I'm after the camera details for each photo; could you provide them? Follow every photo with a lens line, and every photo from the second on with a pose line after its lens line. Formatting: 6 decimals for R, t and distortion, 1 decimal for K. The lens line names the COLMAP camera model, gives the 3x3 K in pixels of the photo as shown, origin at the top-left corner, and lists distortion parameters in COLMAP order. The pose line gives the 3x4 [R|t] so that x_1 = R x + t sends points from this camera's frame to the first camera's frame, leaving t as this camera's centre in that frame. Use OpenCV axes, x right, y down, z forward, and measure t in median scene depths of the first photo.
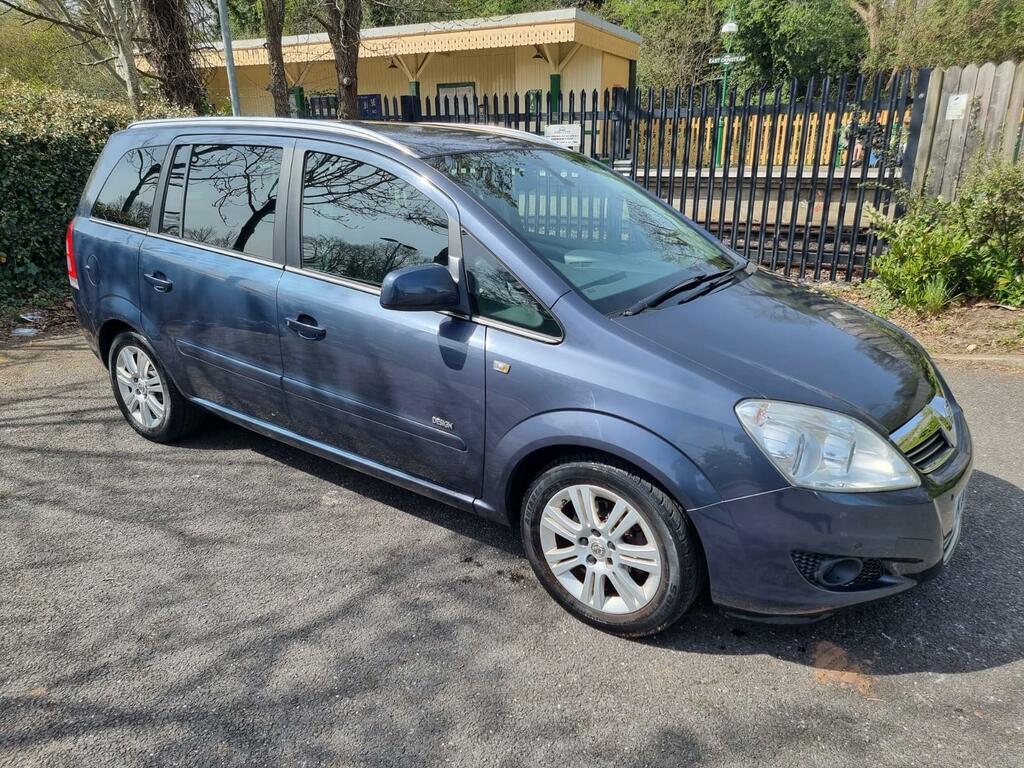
lens RADIAL K [[707.3, 0, 517.5], [0, 707.3, 385.8], [0, 0, 1]] dist [0.088184, -0.070561]
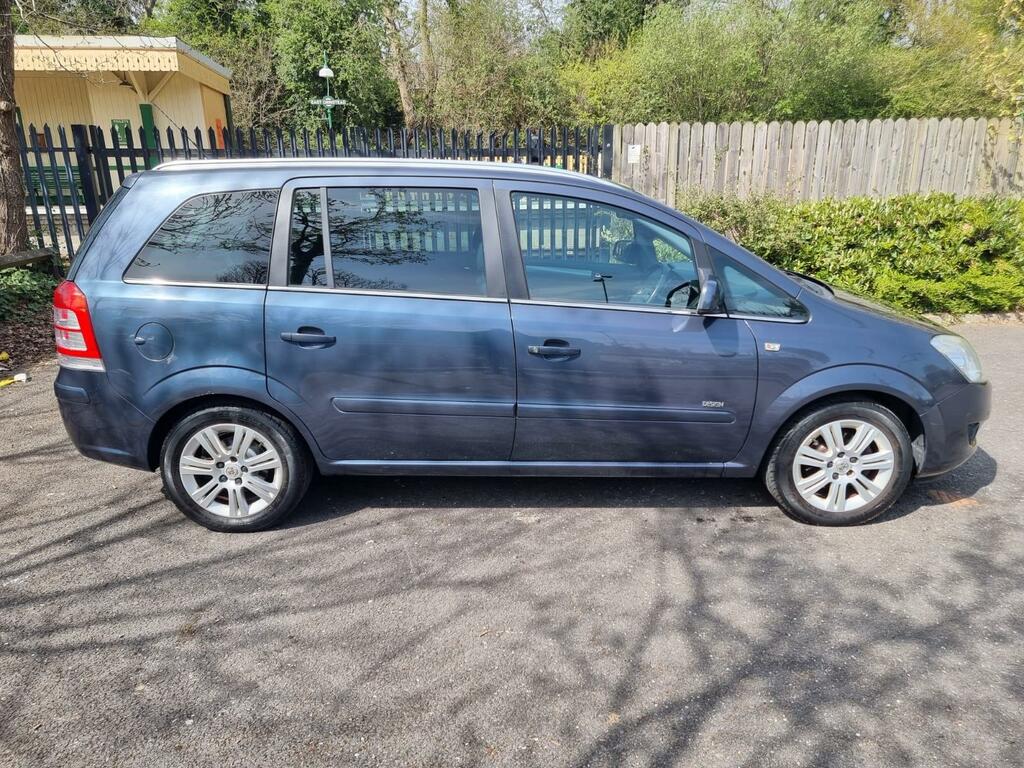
lens RADIAL K [[707.3, 0, 517.5], [0, 707.3, 382.4], [0, 0, 1]] dist [0.088184, -0.070561]
pose [[0.807620, -0.170227, 0.564599, -0.841174], [0.198177, 0.980093, 0.012019, -0.052276], [-0.555406, 0.102184, 0.825278, 0.133222]]
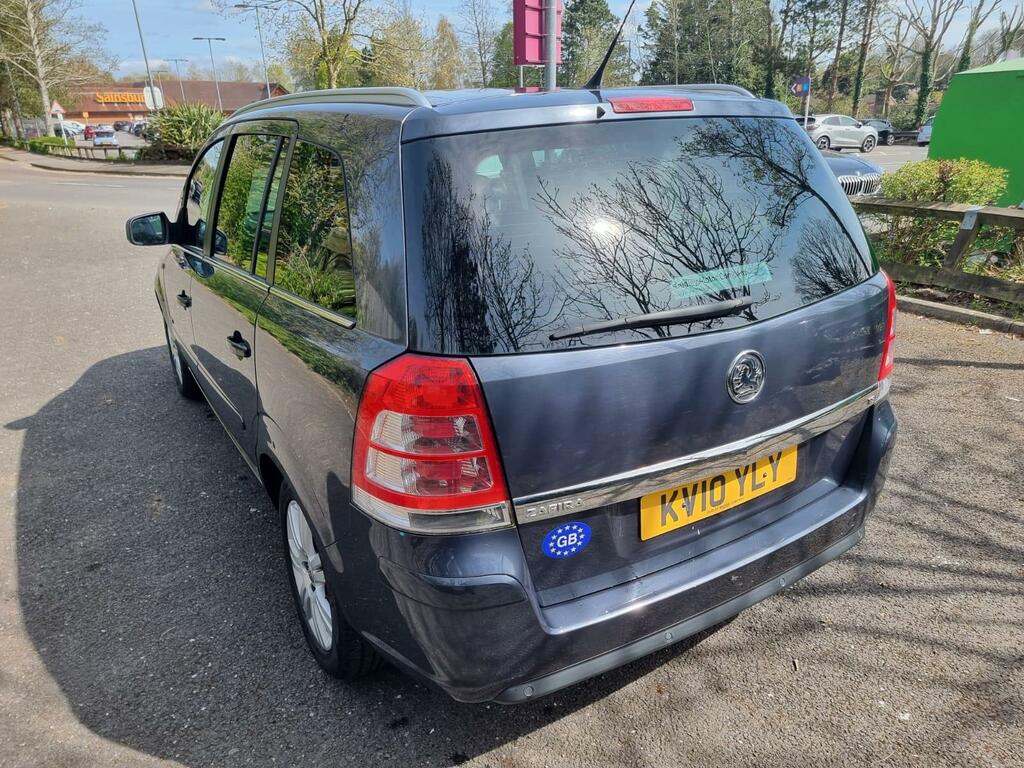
lens RADIAL K [[707.3, 0, 497.0], [0, 707.3, 385.6], [0, 0, 1]] dist [0.088184, -0.070561]
pose [[-0.909838, -0.121730, 0.396706, -0.718842], [0.161513, 0.776732, 0.608770, -0.648799], [-0.382240, 0.617955, -0.687040, 1.877197]]
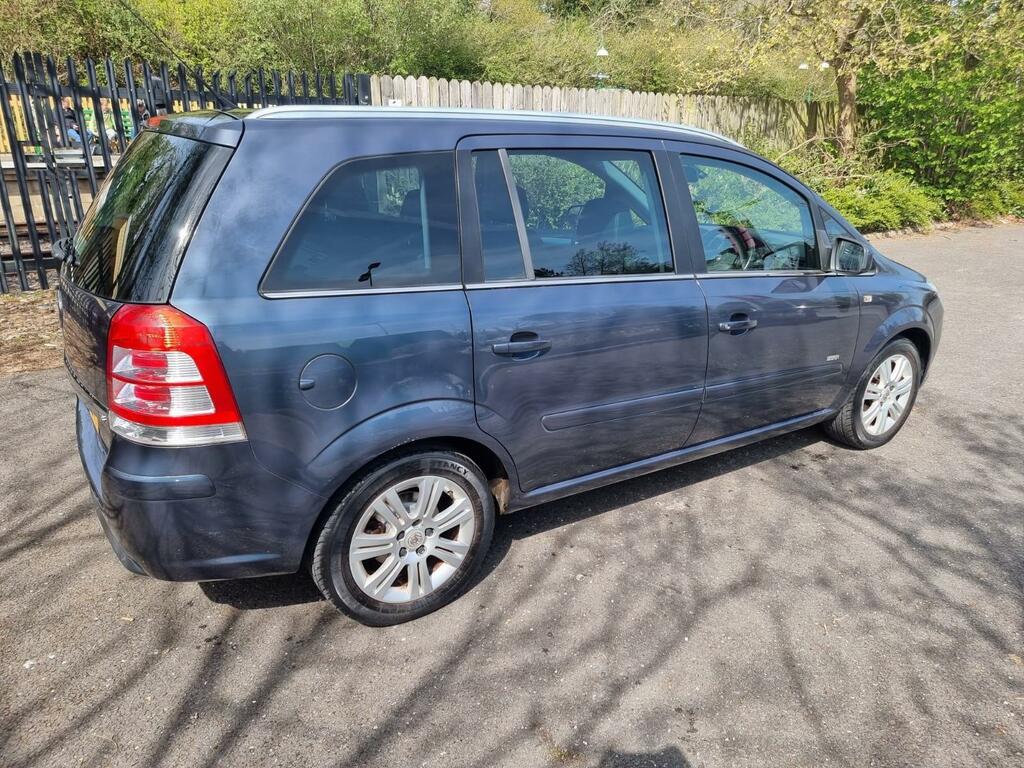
lens RADIAL K [[707.3, 0, 530.3], [0, 707.3, 382.2], [0, 0, 1]] dist [0.088184, -0.070561]
pose [[0.358328, -0.300117, 0.884042, -1.174632], [0.286390, 0.936603, 0.201879, -0.262514], [-0.888584, 0.180842, 0.421561, 0.747184]]
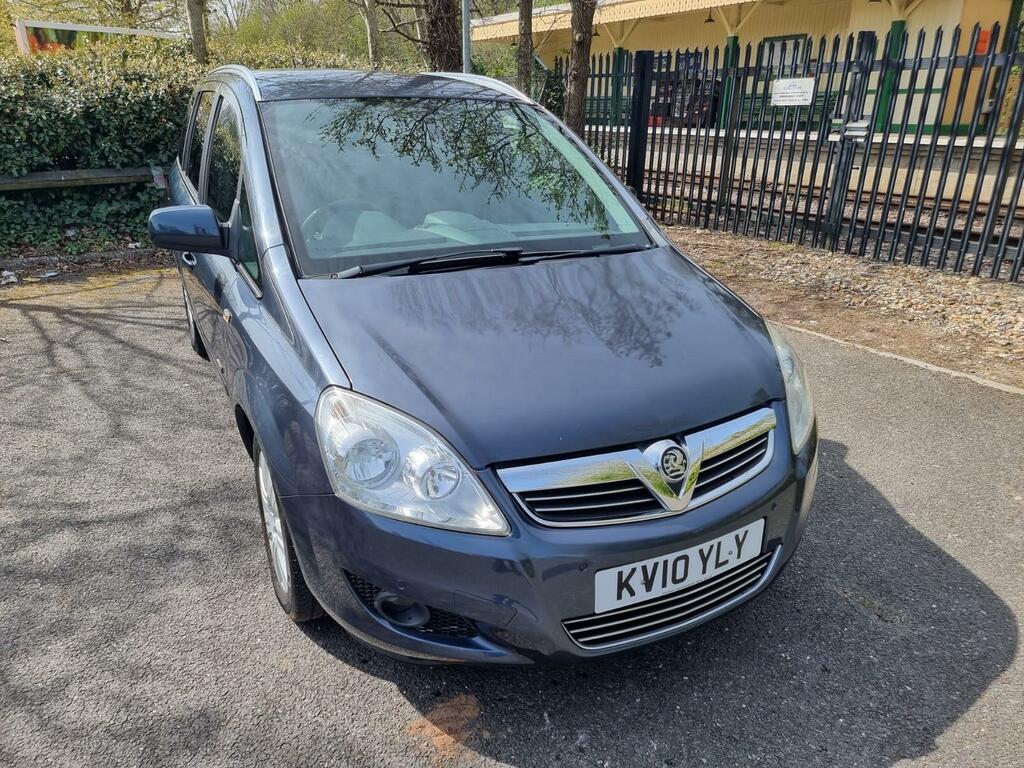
lens RADIAL K [[707.3, 0, 502.1], [0, 707.3, 394.9], [0, 0, 1]] dist [0.088184, -0.070561]
pose [[0.880987, 0.187612, -0.434355, 0.556093], [-0.163538, 0.982187, 0.092541, -0.053849], [0.443979, -0.010494, 0.895976, 0.200444]]
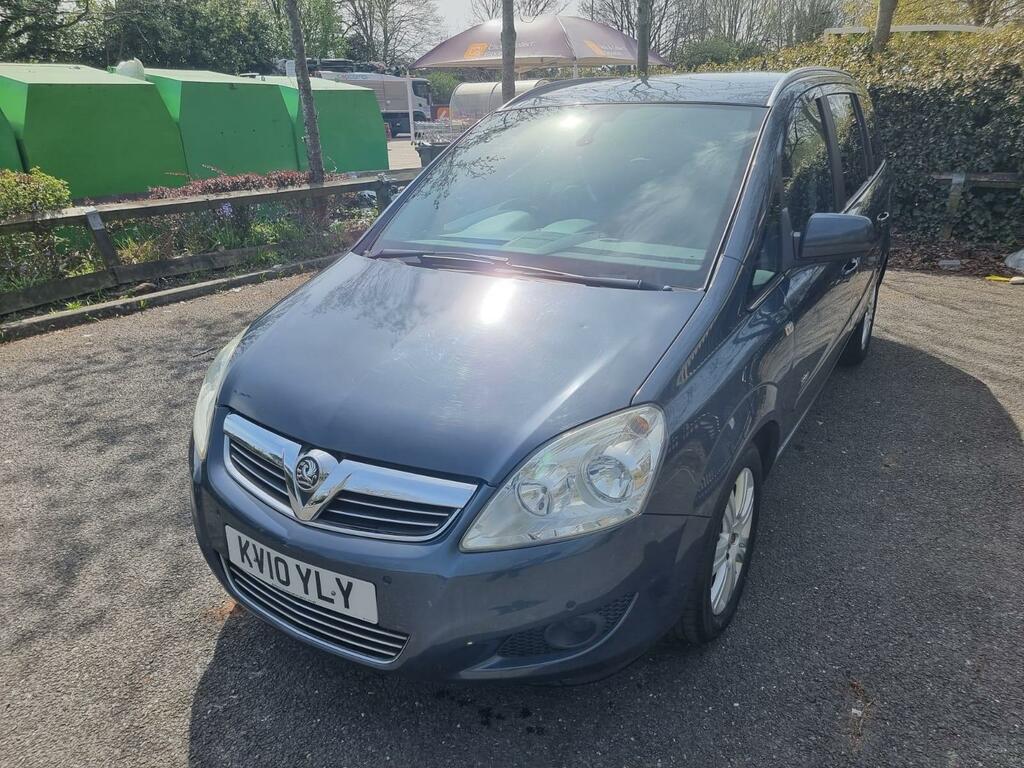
lens RADIAL K [[707.3, 0, 519.9], [0, 707.3, 386.6], [0, 0, 1]] dist [0.088184, -0.070561]
pose [[0.058714, 0.367144, -0.928309, 0.938937], [-0.308402, 0.891096, 0.332920, -0.265037], [0.949442, 0.266745, 0.165548, 0.793774]]
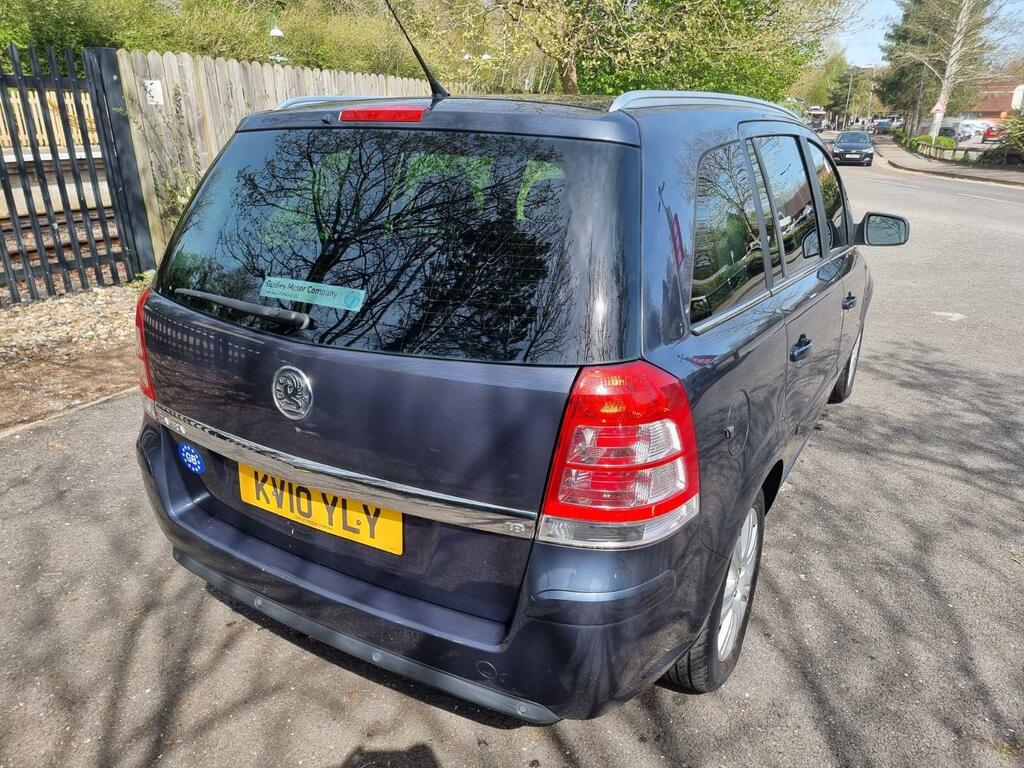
lens RADIAL K [[707.3, 0, 525.0], [0, 707.3, 390.1], [0, 0, 1]] dist [0.088184, -0.070561]
pose [[-0.087415, -0.345489, 0.934343, -1.152974], [0.318429, 0.879033, 0.354829, -0.445527], [-0.943908, 0.328539, 0.033173, 1.292185]]
